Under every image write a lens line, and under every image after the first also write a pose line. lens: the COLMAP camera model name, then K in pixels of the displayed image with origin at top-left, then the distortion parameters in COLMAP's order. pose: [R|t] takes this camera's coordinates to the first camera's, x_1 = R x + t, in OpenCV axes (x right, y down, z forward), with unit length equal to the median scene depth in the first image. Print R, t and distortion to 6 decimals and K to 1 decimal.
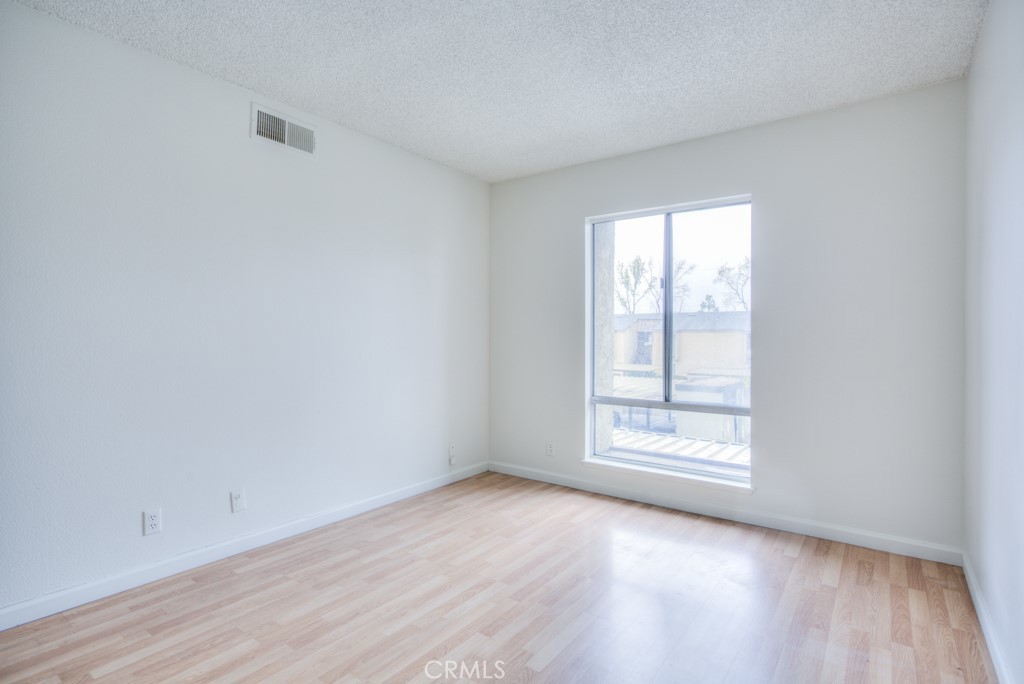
lens RADIAL K [[508.4, 0, 512.0], [0, 508.4, 342.0], [0, 0, 1]] dist [0.001196, 0.000071]
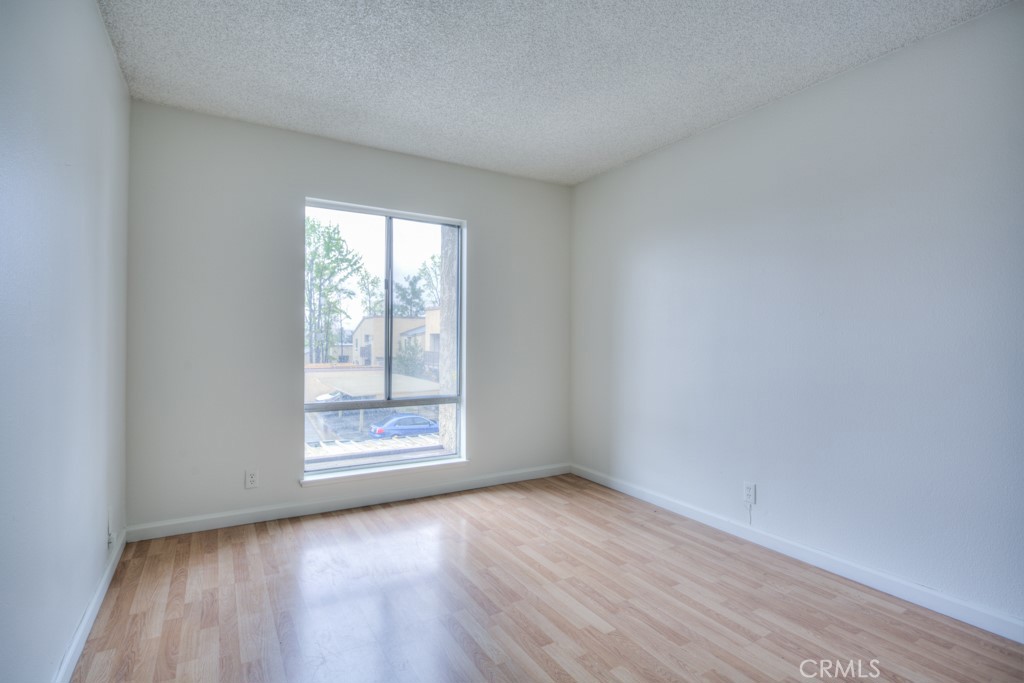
lens RADIAL K [[497.8, 0, 508.1], [0, 497.8, 339.3], [0, 0, 1]] dist [-0.021615, 0.008499]
pose [[0.395156, -0.002576, 0.918611, -0.737863], [0.001355, 0.999997, 0.002221, -0.009412], [-0.918613, 0.000367, 0.395158, 0.538039]]
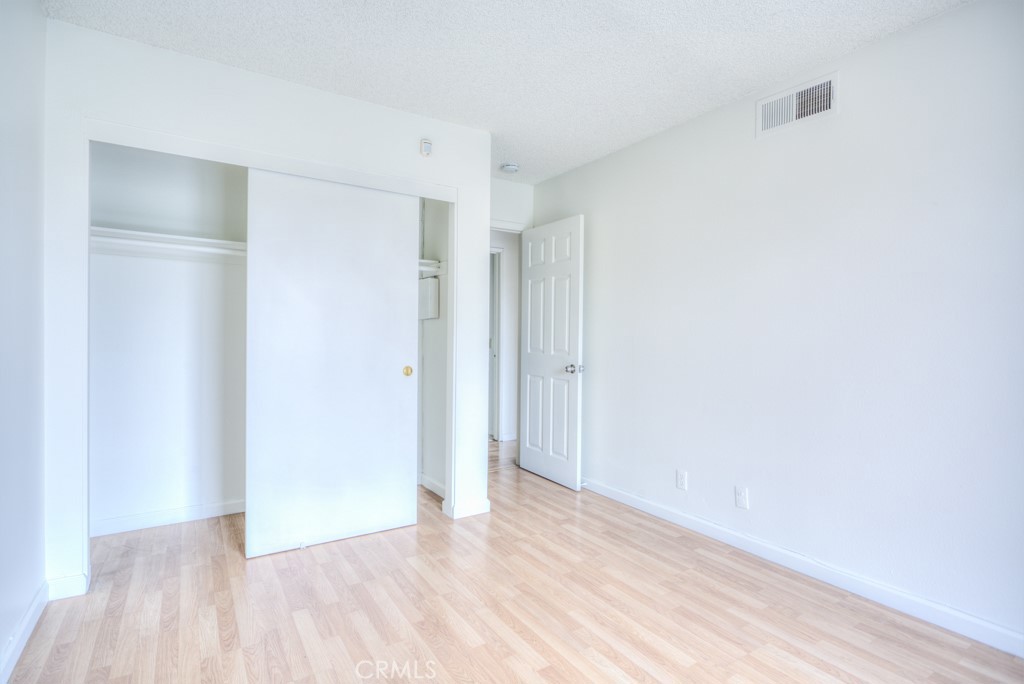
lens RADIAL K [[497.8, 0, 508.1], [0, 497.8, 339.8], [0, 0, 1]] dist [-0.021615, 0.008499]
pose [[-0.351426, -0.003557, -0.936209, 0.608449], [-0.021524, 0.999759, 0.004282, -0.005025], [0.935968, 0.021656, -0.351417, 0.955181]]
